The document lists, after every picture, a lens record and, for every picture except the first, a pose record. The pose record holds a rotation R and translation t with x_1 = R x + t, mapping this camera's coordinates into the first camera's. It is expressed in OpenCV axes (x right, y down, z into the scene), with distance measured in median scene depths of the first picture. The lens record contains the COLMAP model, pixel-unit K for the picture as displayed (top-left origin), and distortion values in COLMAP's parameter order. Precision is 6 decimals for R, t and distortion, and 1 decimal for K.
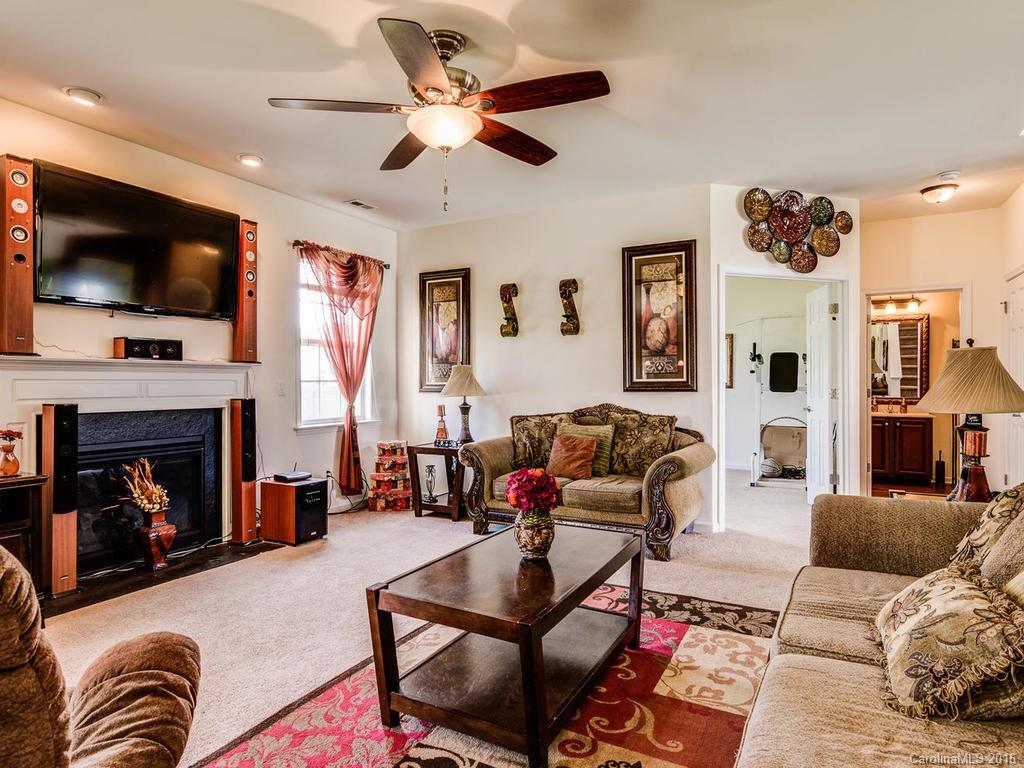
lens RADIAL K [[598.1, 0, 520.7], [0, 598.1, 386.9], [0, 0, 1]] dist [-0.004927, 0.003456]
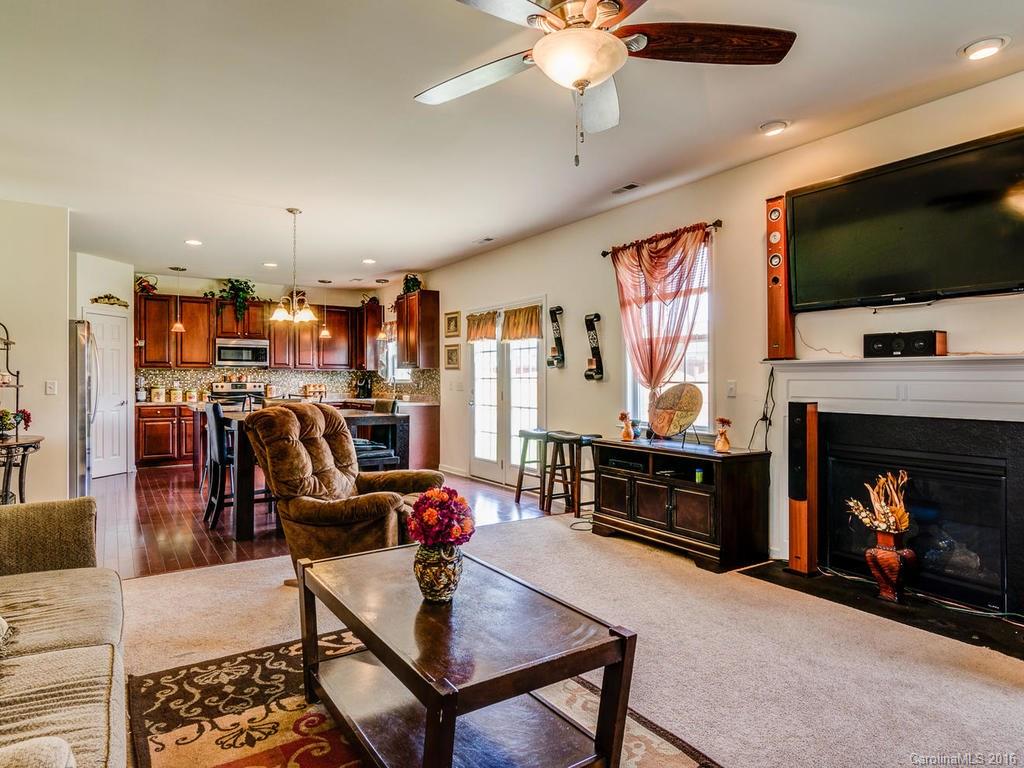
lens RADIAL K [[598.1, 0, 467.0], [0, 598.1, 379.2], [0, 0, 1]] dist [-0.004927, 0.003456]
pose [[-0.521867, 0.006738, -0.853000, 0.315113], [-0.001162, 0.999962, 0.008609, -0.014527], [0.853026, 0.005484, -0.521839, 0.655420]]
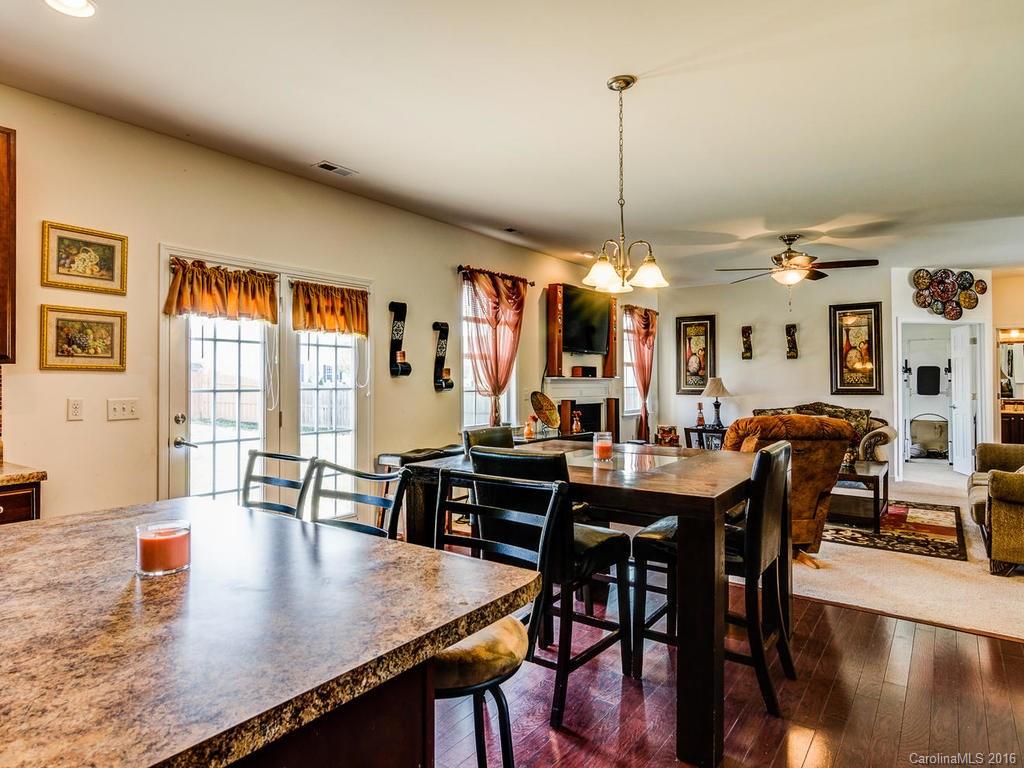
lens RADIAL K [[598.1, 0, 512.6], [0, 598.1, 375.7], [0, 0, 1]] dist [-0.004927, 0.003456]
pose [[0.989369, -0.000339, -0.145428, -0.434423], [-0.002505, 0.999809, -0.019372, -0.009814], [0.145407, 0.019530, 0.989179, -0.703125]]
